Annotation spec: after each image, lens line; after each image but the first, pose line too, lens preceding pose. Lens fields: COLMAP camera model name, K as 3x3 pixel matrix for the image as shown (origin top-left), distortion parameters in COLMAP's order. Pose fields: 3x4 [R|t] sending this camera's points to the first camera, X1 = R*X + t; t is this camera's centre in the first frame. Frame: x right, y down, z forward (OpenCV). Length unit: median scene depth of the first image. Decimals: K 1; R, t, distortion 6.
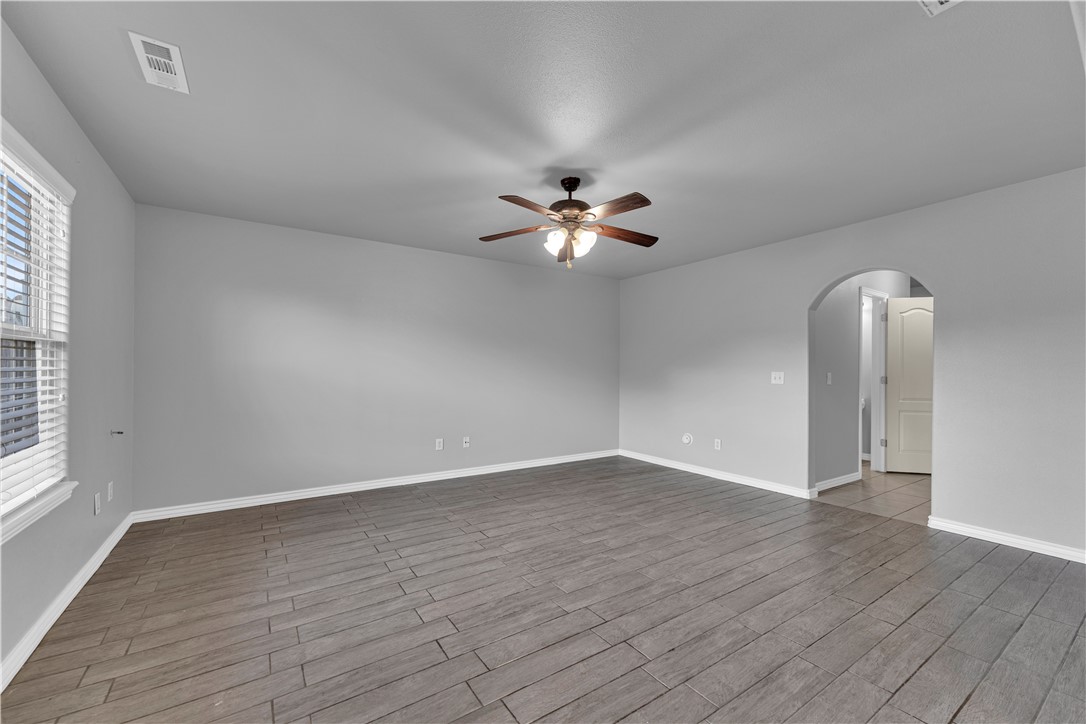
lens RADIAL K [[442.5, 0, 541.2], [0, 442.5, 372.4], [0, 0, 1]] dist [0.001685, 0.000216]
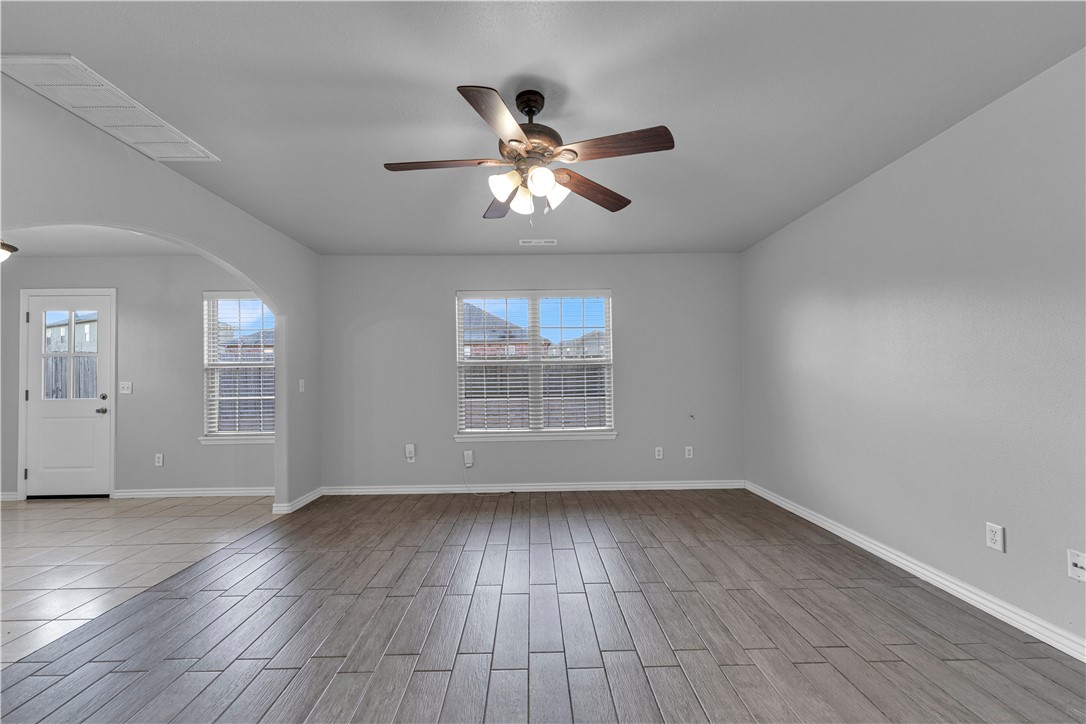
lens RADIAL K [[442.5, 0, 541.2], [0, 442.5, 372.4], [0, 0, 1]] dist [0.001685, 0.000216]
pose [[-0.544256, -0.010240, -0.838857, 0.534906], [0.007716, 0.999822, -0.017211, 0.003839], [0.838884, -0.015840, -0.544080, 1.174364]]
